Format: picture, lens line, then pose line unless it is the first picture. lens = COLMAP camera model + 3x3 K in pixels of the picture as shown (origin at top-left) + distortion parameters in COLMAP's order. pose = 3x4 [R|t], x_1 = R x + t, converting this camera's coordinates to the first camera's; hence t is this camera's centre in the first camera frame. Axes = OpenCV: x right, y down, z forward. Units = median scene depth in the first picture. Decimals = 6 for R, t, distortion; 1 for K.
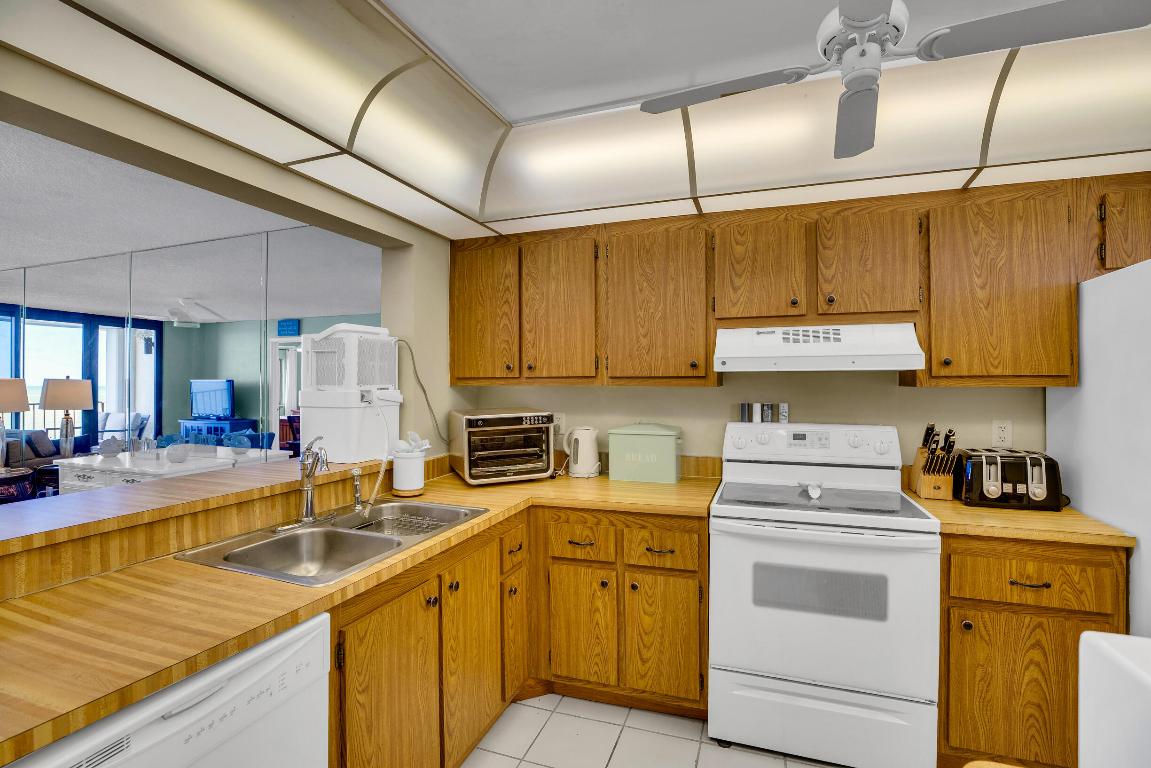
lens RADIAL K [[524.8, 0, 582.2], [0, 524.8, 379.8], [0, 0, 1]] dist [-0.032667, 0.002715]
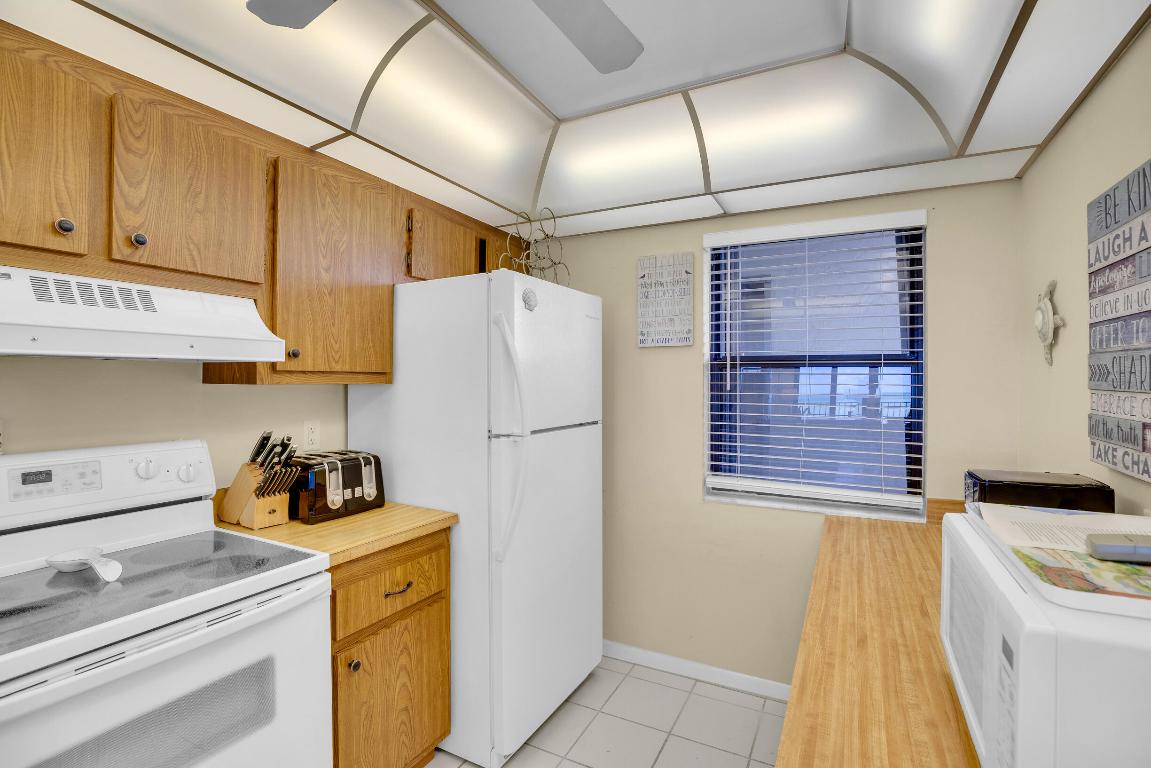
lens RADIAL K [[524.8, 0, 580.2], [0, 524.8, 381.5], [0, 0, 1]] dist [-0.032667, 0.002715]
pose [[0.144721, -0.000902, 0.989472, -0.032588], [-0.008974, 0.999957, 0.002224, 0.003182], [-0.989432, -0.009201, 0.144706, 0.433745]]
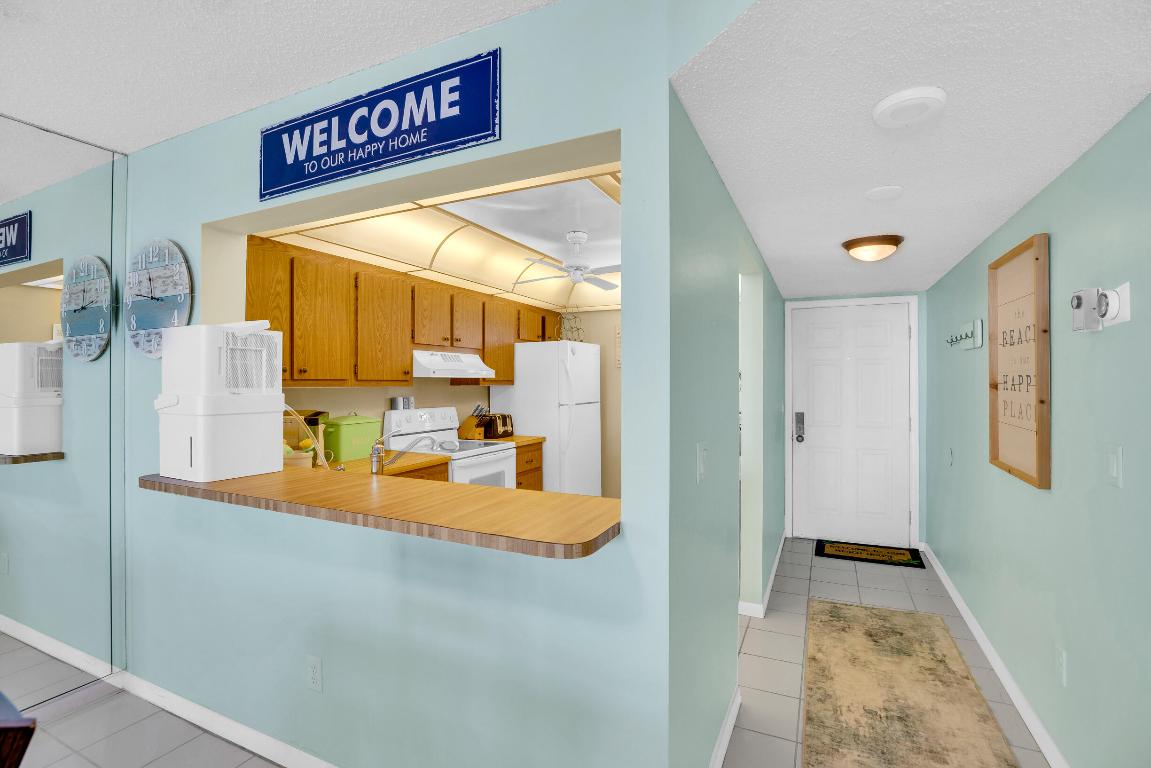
lens RADIAL K [[524.8, 0, 579.0], [0, 524.8, 382.2], [0, 0, 1]] dist [-0.032667, 0.002715]
pose [[0.101516, 0.000217, 0.994834, -1.439323], [-0.004063, 0.999992, 0.000196, -0.002674], [-0.994826, -0.004062, 0.101516, 0.398266]]
